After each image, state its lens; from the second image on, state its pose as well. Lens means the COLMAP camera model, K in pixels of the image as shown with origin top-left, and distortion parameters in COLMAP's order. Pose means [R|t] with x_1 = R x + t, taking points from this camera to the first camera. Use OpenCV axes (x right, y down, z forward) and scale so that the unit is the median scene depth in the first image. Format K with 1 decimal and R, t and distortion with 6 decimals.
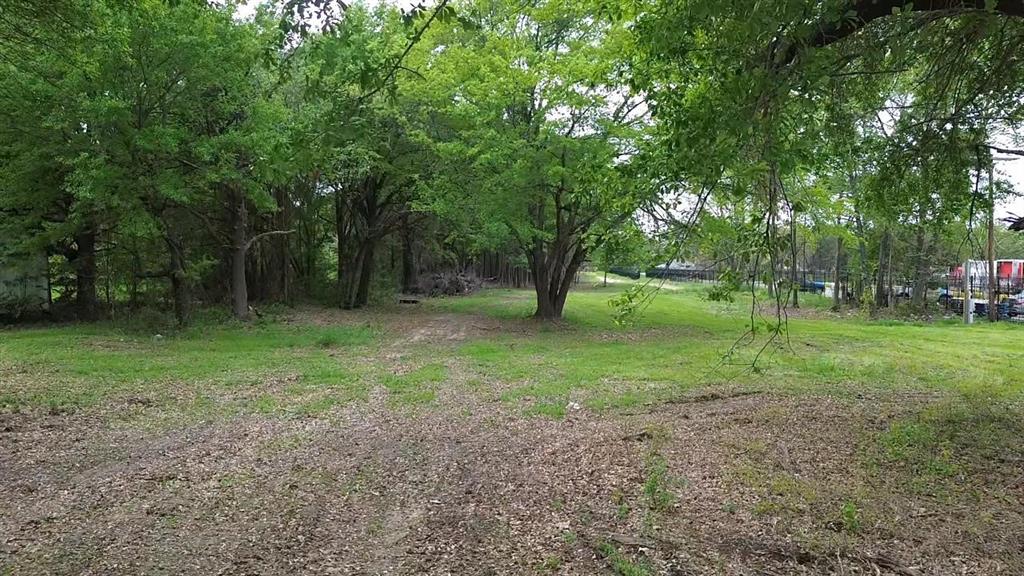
lens RADIAL K [[708.8, 0, 512.0], [0, 708.8, 288.0], [0, 0, 1]] dist [0.053911, -0.051420]
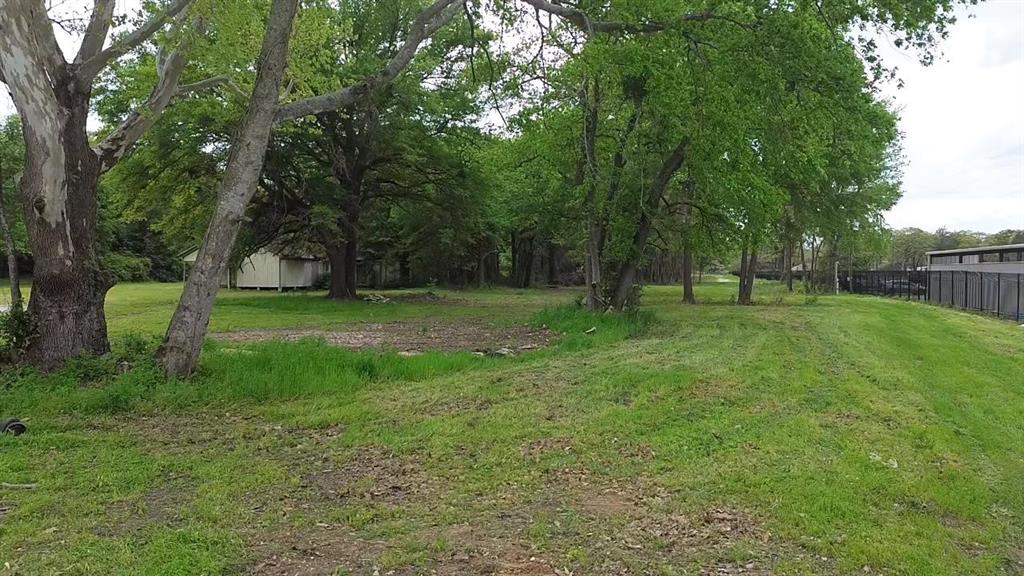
lens RADIAL K [[708.8, 0, 512.0], [0, 708.8, 288.0], [0, 0, 1]] dist [0.053911, -0.051420]
pose [[0.978851, 0.004735, -0.204522, 0.303229], [-0.006349, 0.999954, -0.007238, 0.088825], [0.204478, 0.008384, 0.978835, -1.908250]]
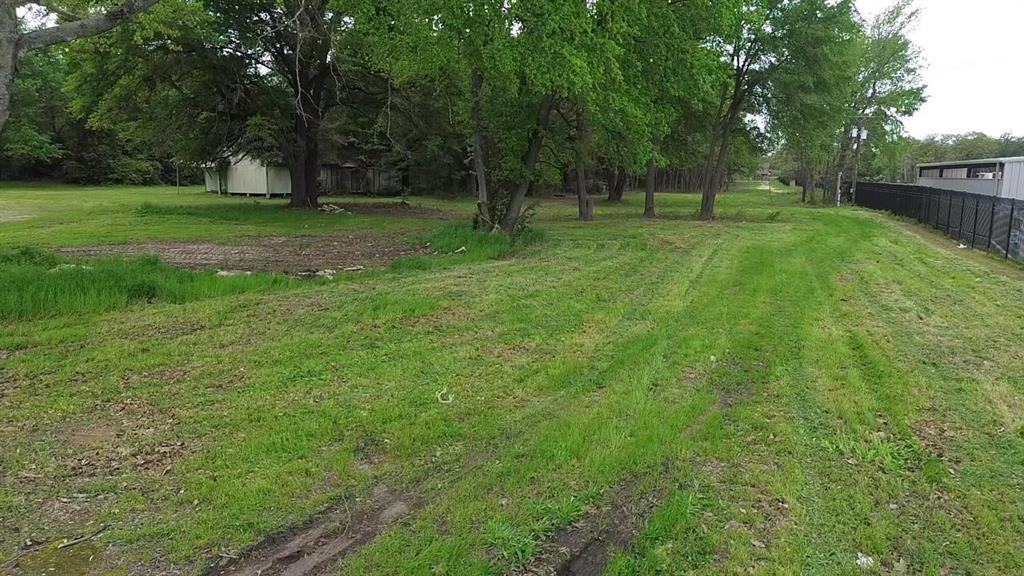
lens RADIAL K [[708.8, 0, 512.0], [0, 708.8, 288.0], [0, 0, 1]] dist [0.053911, -0.051420]
pose [[0.960932, 0.052045, -0.271848, 0.599223], [-0.017333, 0.991550, 0.128562, 0.059391], [0.276242, -0.118828, 0.953714, -1.857603]]
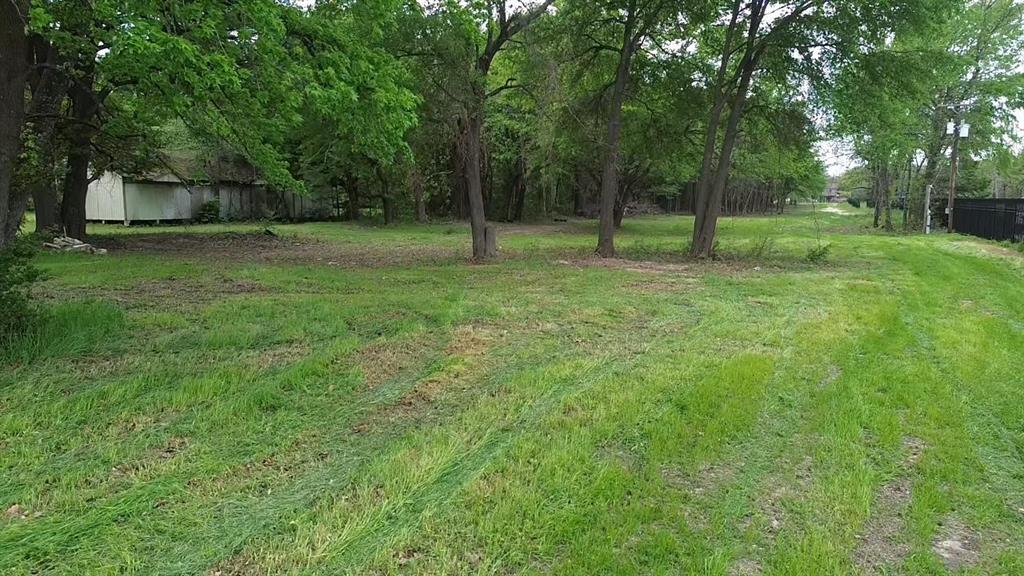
lens RADIAL K [[708.8, 0, 512.0], [0, 708.8, 288.0], [0, 0, 1]] dist [0.053911, -0.051420]
pose [[0.933933, 0.044030, -0.354727, 0.708010], [-0.011033, 0.995463, 0.094513, 0.055198], [0.357279, -0.084355, 0.930181, -0.879125]]
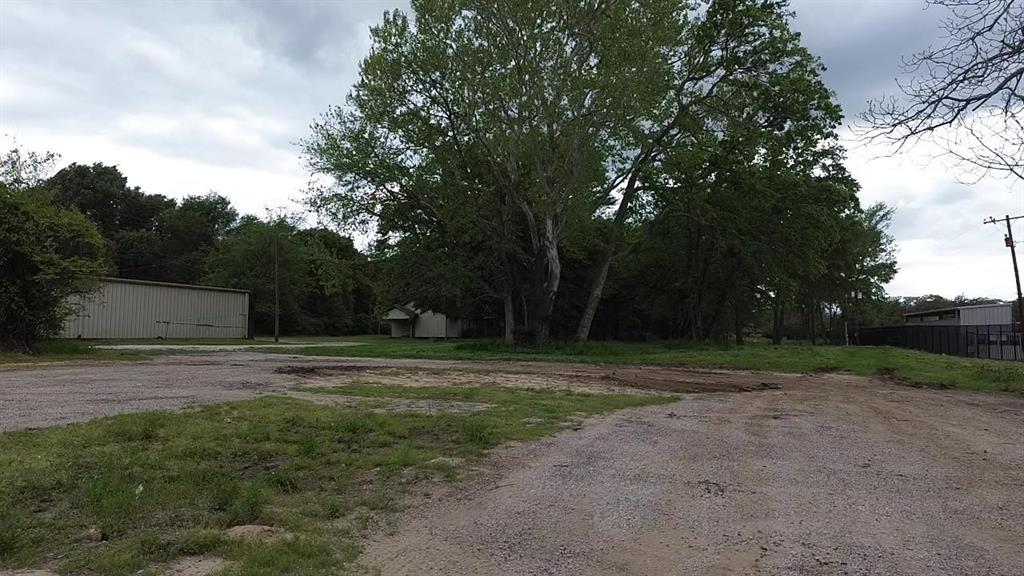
lens RADIAL K [[708.8, 0, 512.0], [0, 708.8, 288.0], [0, 0, 1]] dist [0.053911, -0.051420]
pose [[0.969962, -0.012168, -0.242952, 0.160787], [-0.011844, 0.995201, -0.097129, 0.185097], [0.242968, 0.097089, 0.965163, -3.230501]]
